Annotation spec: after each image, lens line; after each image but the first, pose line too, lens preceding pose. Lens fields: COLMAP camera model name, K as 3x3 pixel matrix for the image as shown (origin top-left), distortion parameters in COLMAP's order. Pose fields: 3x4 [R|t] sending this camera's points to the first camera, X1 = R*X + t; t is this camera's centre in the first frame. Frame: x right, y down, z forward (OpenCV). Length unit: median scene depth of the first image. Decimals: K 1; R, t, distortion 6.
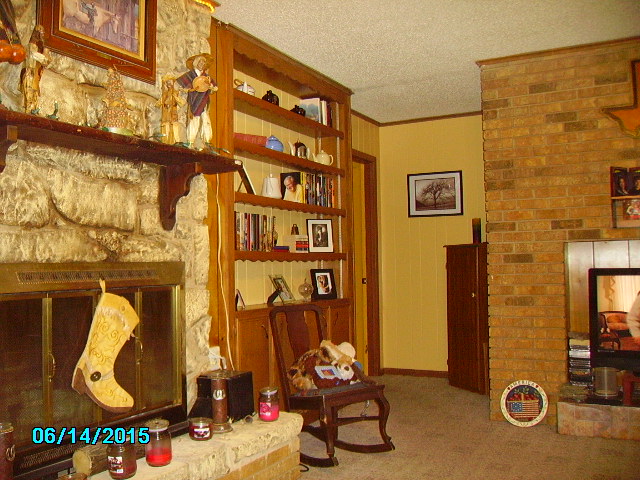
lens RADIAL K [[622.2, 0, 320.9], [0, 622.2, 236.9], [0, 0, 1]] dist [-0.105500, 0.000000]
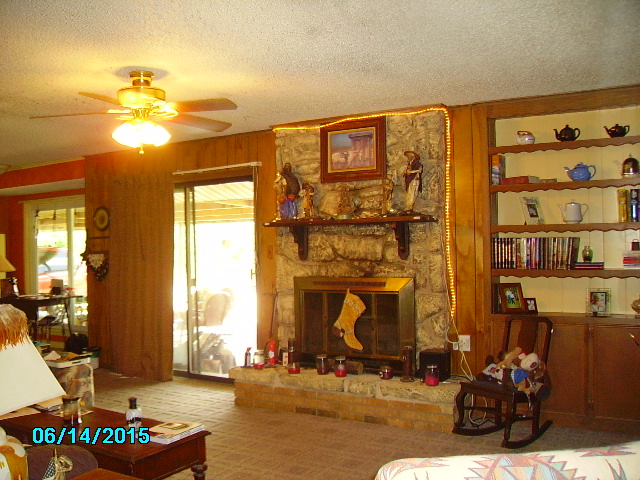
lens RADIAL K [[622.2, 0, 317.9], [0, 622.2, 237.7], [0, 0, 1]] dist [-0.105500, 0.000000]
pose [[-0.029663, 0.011603, -0.999493, 1.680051], [0.065740, 0.997790, 0.009632, -0.117359], [0.997396, -0.065421, -0.030360, 0.921411]]
